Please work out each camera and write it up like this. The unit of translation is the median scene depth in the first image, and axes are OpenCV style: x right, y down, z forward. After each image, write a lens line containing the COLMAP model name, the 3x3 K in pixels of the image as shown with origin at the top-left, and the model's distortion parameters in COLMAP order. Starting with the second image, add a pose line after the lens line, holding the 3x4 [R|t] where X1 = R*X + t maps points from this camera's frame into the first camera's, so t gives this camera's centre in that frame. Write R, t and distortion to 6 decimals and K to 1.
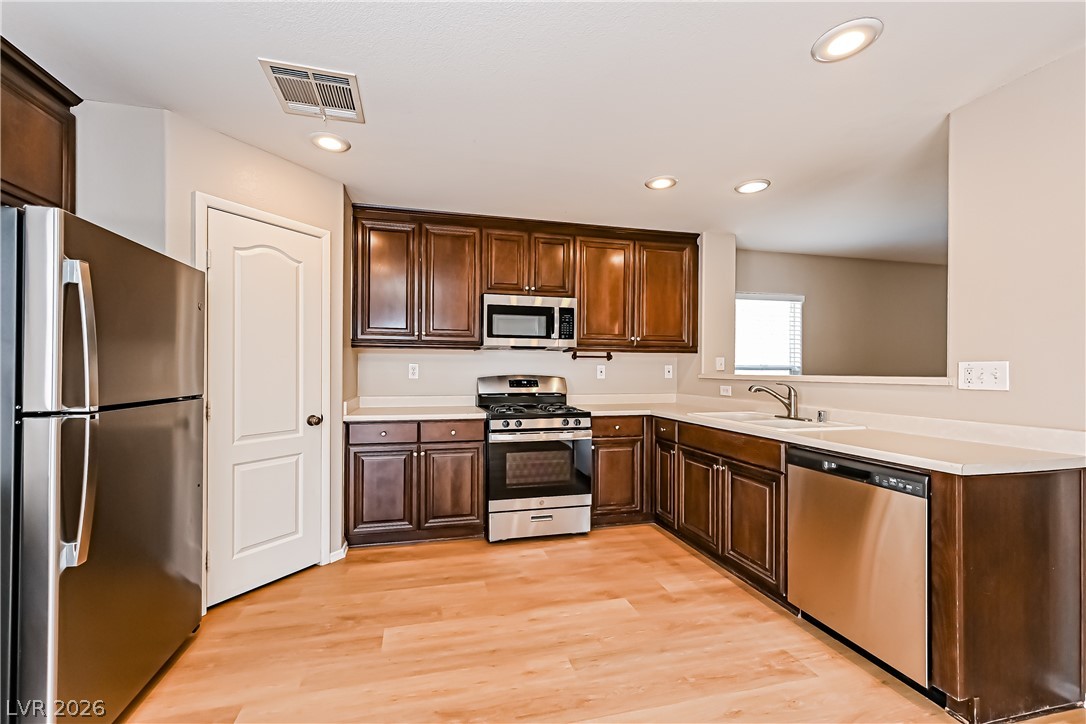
lens RADIAL K [[429.8, 0, 542.7], [0, 429.8, 367.9], [0, 0, 1]] dist [0.001273, -0.000210]
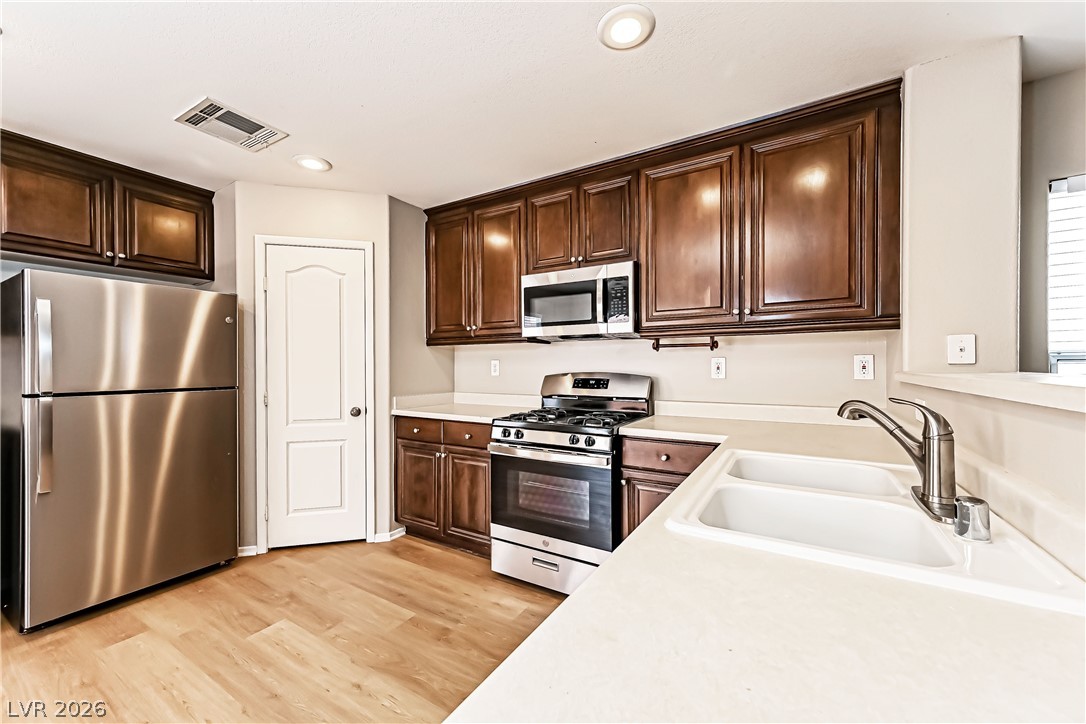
lens RADIAL K [[429.8, 0, 539.1], [0, 429.8, 366.3], [0, 0, 1]] dist [0.001273, -0.000210]
pose [[0.705092, -0.005964, -0.709090, 0.529879], [0.010285, 0.999945, 0.001816, 0.003522], [0.709041, -0.008573, 0.705115, 0.472409]]
